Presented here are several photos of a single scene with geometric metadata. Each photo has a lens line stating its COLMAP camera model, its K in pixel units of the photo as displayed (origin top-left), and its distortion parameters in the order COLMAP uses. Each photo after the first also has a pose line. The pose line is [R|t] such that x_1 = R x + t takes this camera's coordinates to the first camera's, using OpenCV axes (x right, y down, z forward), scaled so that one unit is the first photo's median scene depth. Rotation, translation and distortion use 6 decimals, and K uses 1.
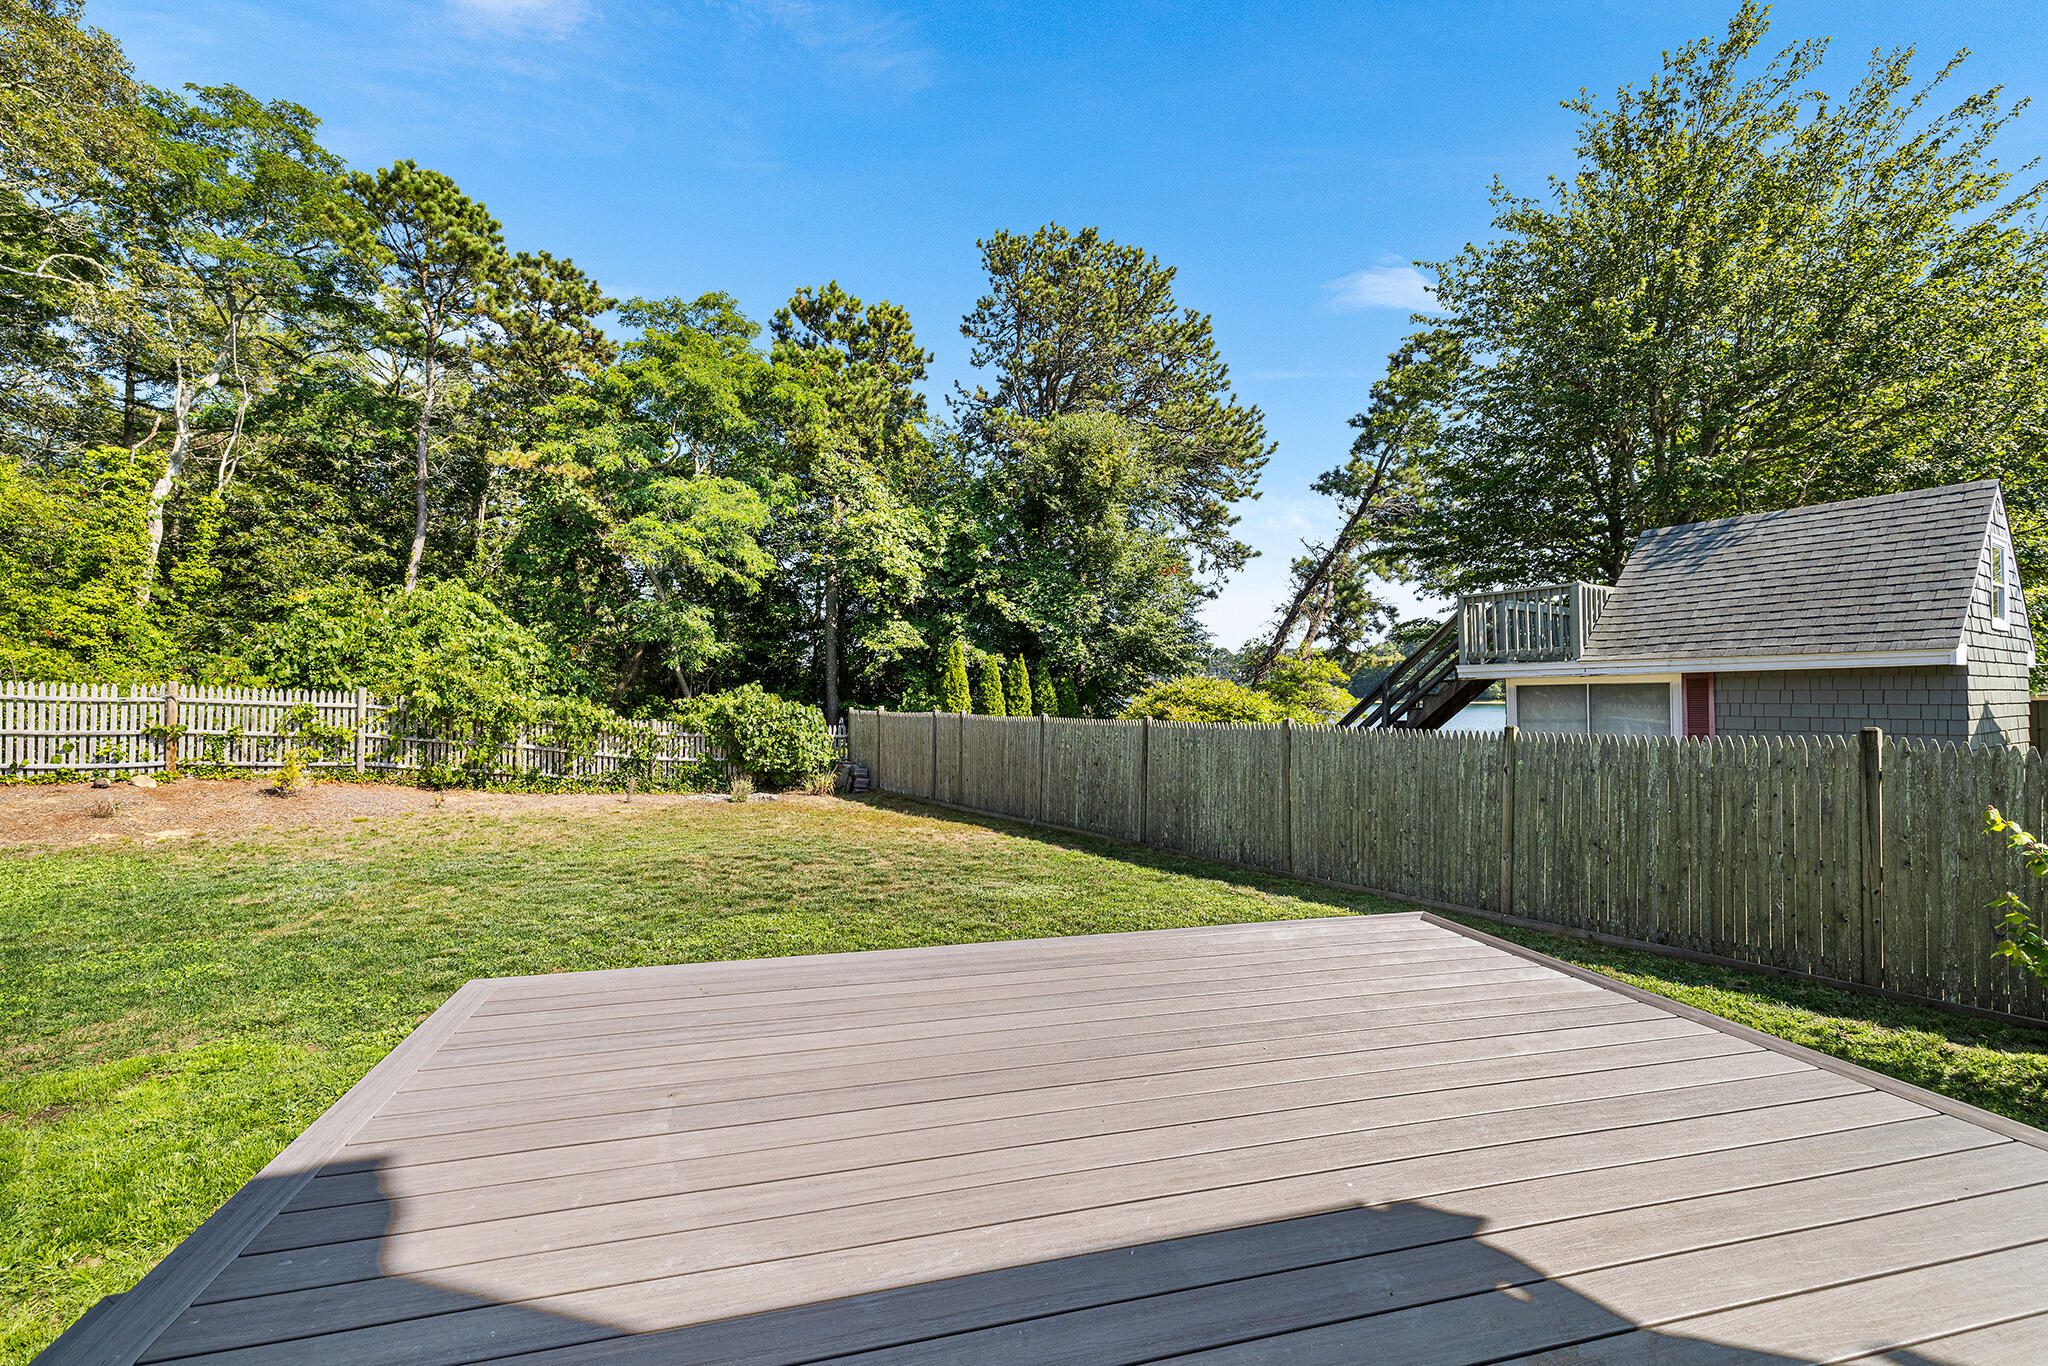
lens RADIAL K [[879.8, 0, 1021.2], [0, 879.8, 682.7], [0, 0, 1]] dist [0.000614, 0.000309]
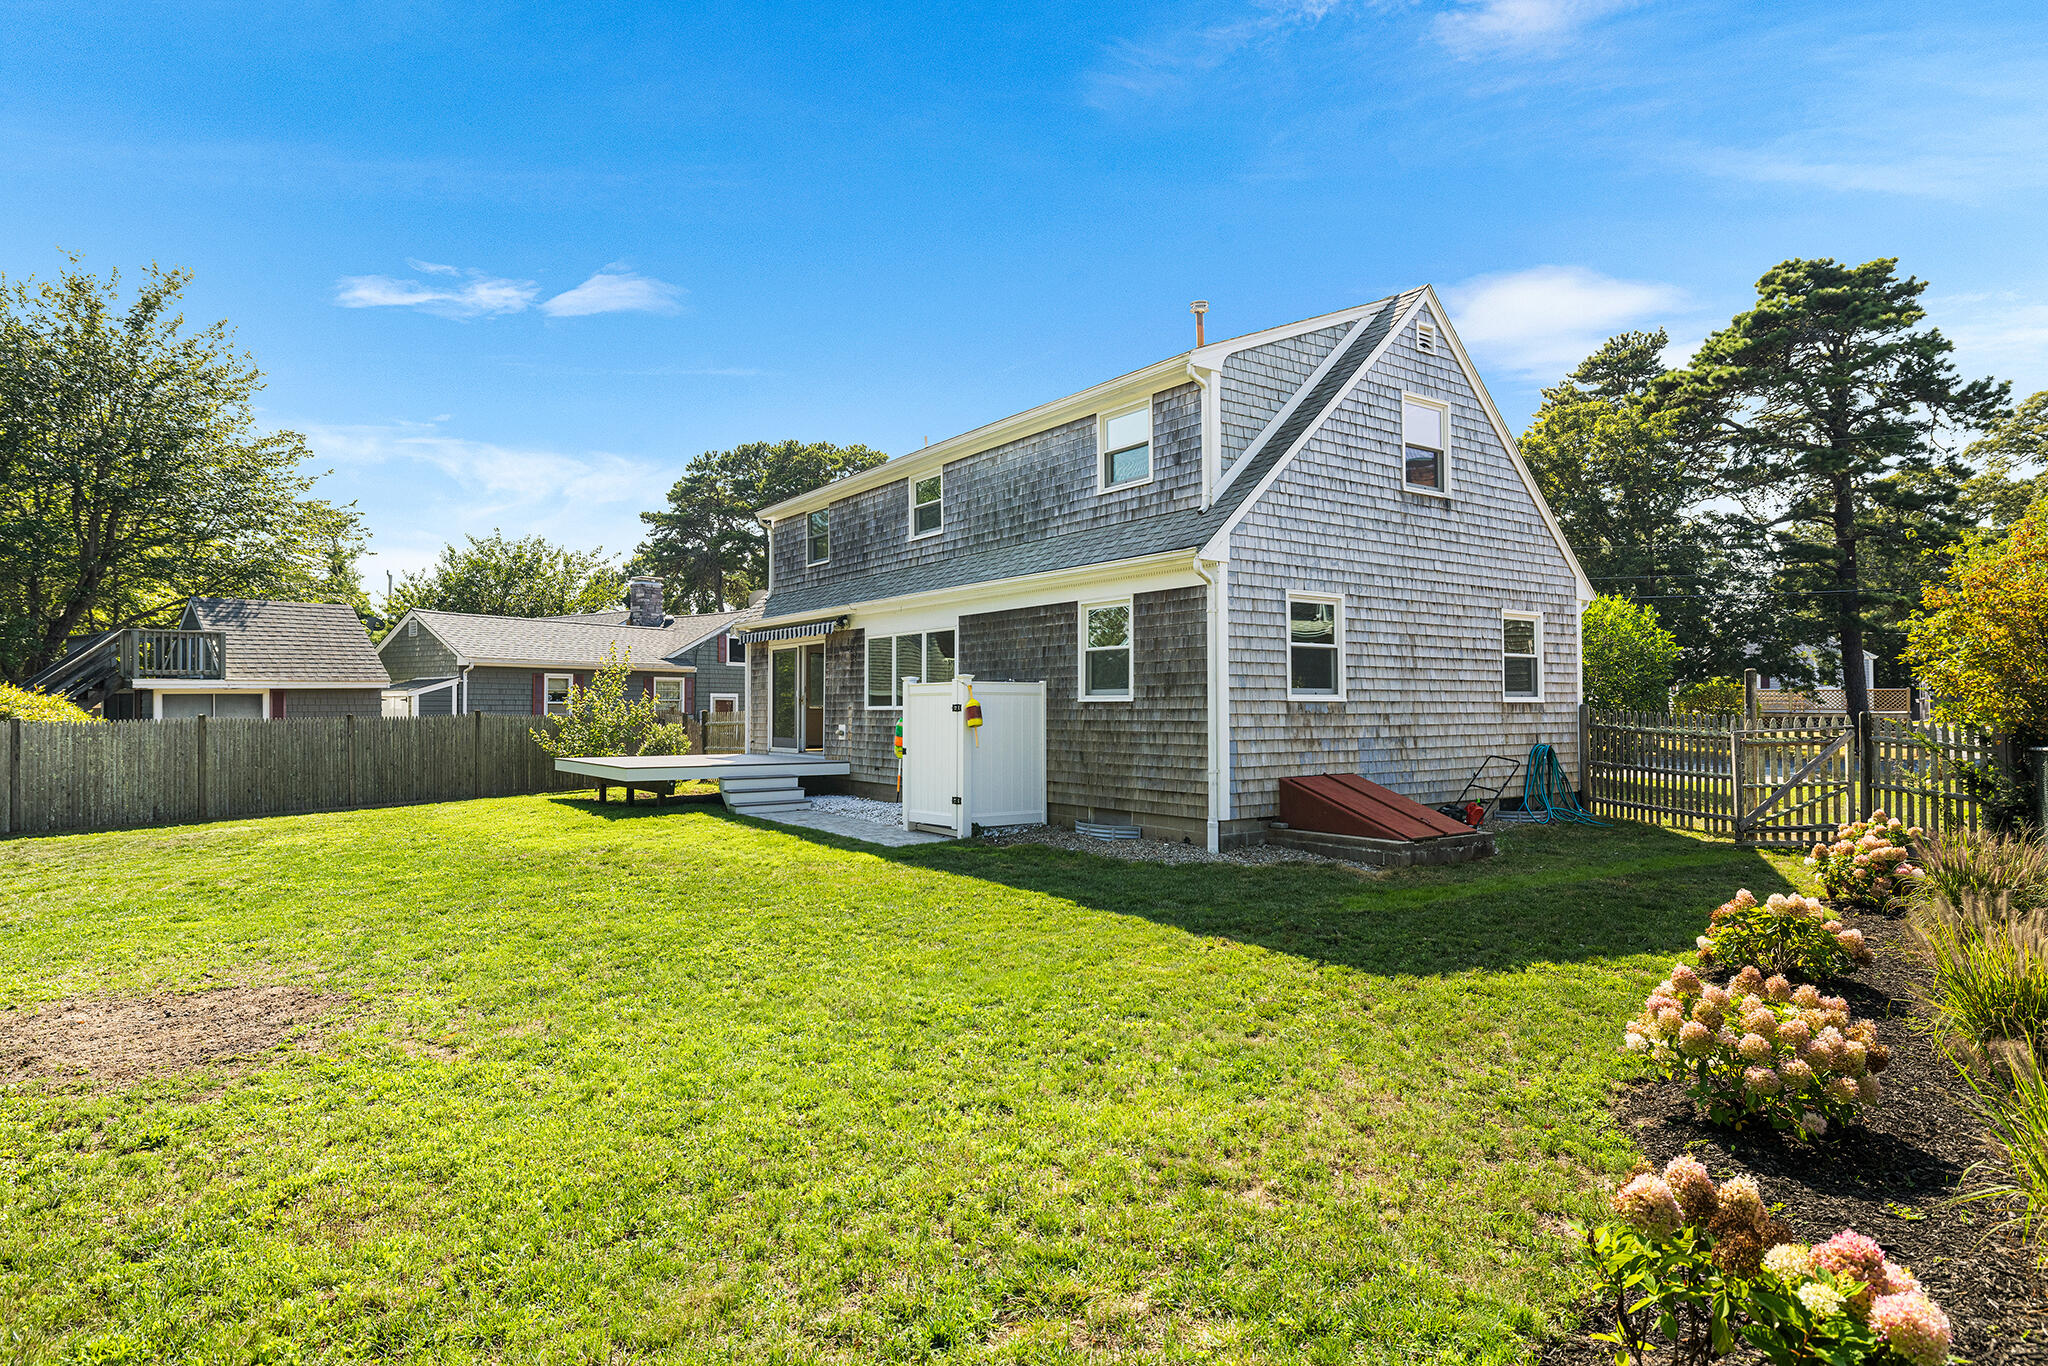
lens RADIAL K [[1101.6, 0, 1027.3], [0, 1101.6, 688.1], [0, 0, 1]] dist [-0.000160, -0.000133]
pose [[-0.372249, 0.018480, 0.927949, -2.050983], [-0.003831, 0.999763, -0.021447, 0.032128], [-0.928125, -0.011539, -0.372089, 0.419932]]
